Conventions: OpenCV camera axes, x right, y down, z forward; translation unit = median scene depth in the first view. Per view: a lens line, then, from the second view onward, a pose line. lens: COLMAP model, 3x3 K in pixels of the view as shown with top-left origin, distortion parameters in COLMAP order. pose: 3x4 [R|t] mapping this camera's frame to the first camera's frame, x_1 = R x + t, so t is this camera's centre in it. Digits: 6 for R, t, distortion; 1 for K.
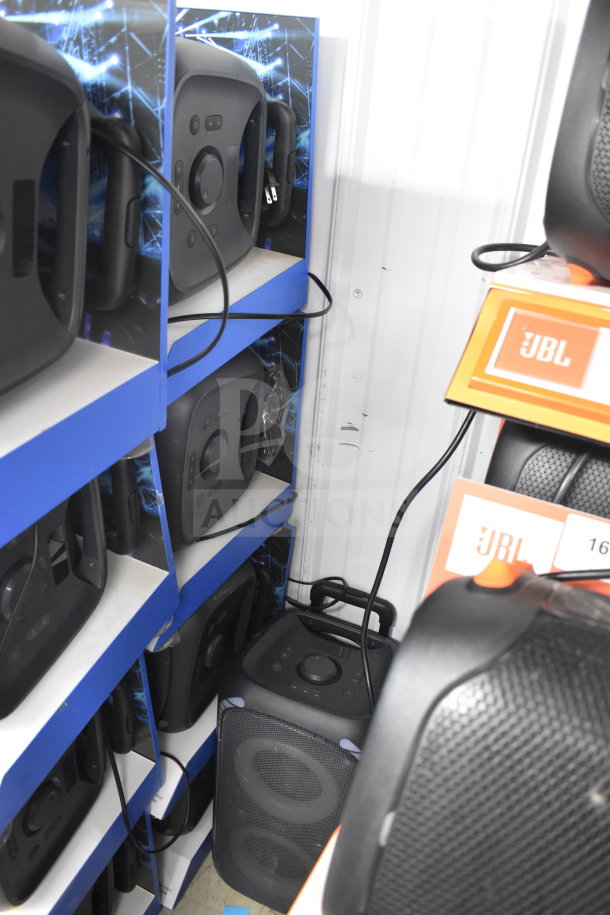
lens RADIAL K [[709.3, 0, 304.5], [0, 709.3, 458.4], [0, 0, 1]] dist [0.000230, 0.002247]
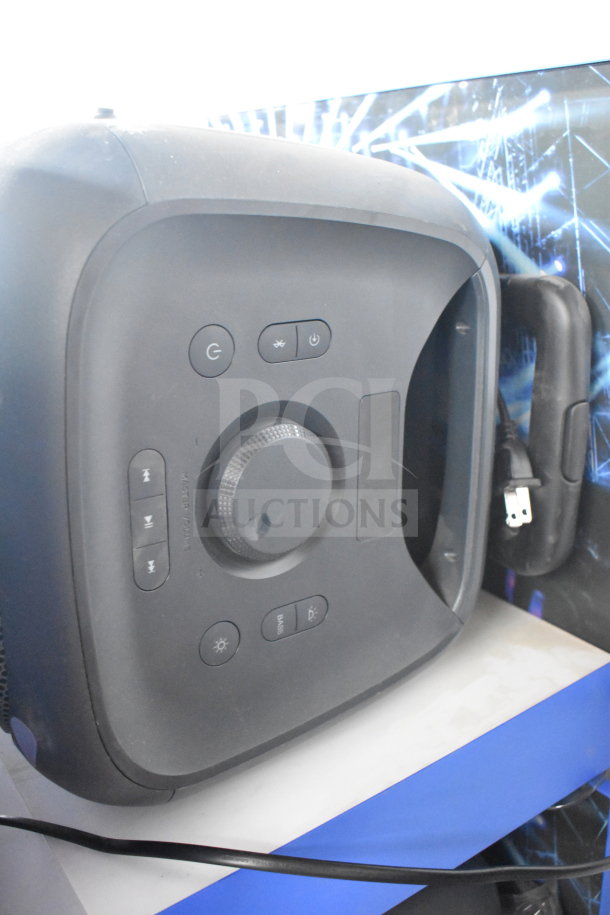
lens RADIAL K [[946.0, 0, 303.5], [0, 946.0, 458.0], [0, 0, 1]] dist [0.025926, 0.000000]
pose [[0.754946, 0.082264, -0.650607, 0.199731], [-0.220566, 0.966155, -0.133776, -0.314009], [0.617582, 0.244495, 0.747539, 0.565521]]
